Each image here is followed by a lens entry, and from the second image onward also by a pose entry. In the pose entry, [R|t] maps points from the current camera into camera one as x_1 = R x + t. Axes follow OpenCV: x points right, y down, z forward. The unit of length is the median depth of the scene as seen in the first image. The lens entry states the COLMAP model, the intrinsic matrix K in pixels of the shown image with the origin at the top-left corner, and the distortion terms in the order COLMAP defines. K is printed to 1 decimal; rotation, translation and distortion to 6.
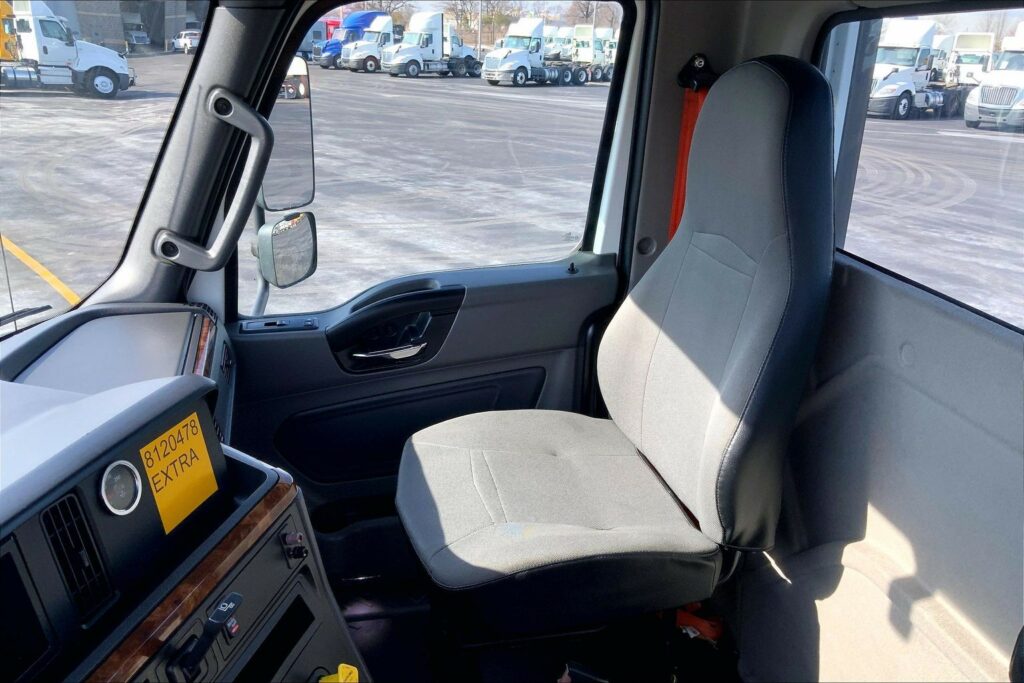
lens RADIAL K [[841.4, 0, 512.0], [0, 841.4, 341.5], [0, 0, 1]] dist [0.109104, -0.215968]
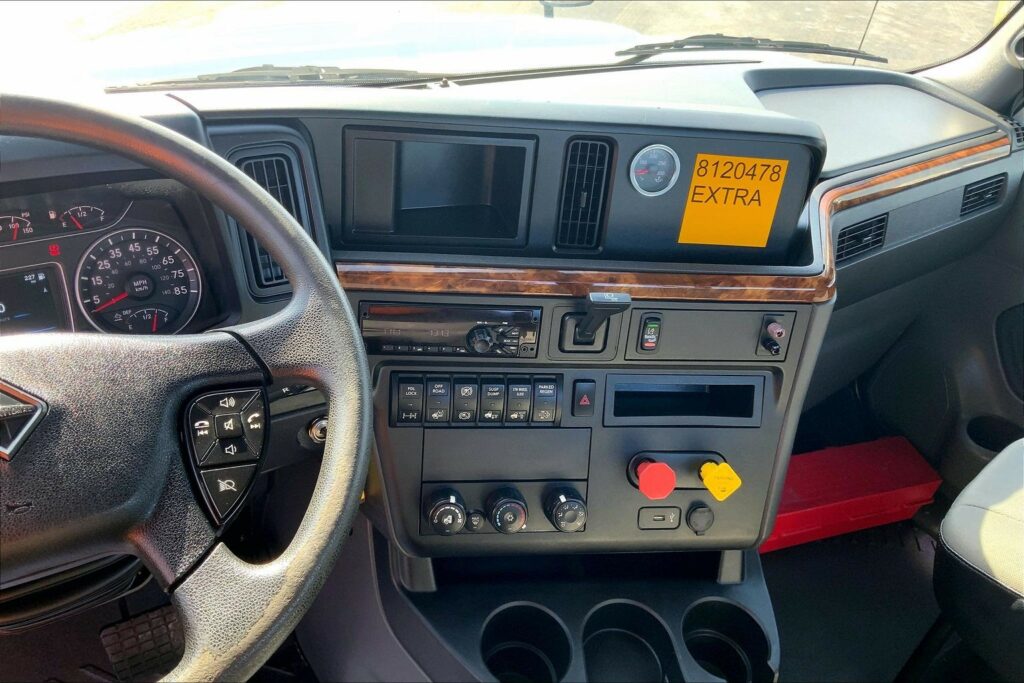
lens RADIAL K [[841.4, 0, 512.0], [0, 841.4, 341.5], [0, 0, 1]] dist [0.109104, -0.215968]
pose [[0.355934, 0.581591, -0.731480, 0.330432], [-0.426980, 0.797472, 0.426294, -0.028780], [0.831264, 0.160595, 0.532175, 0.288052]]
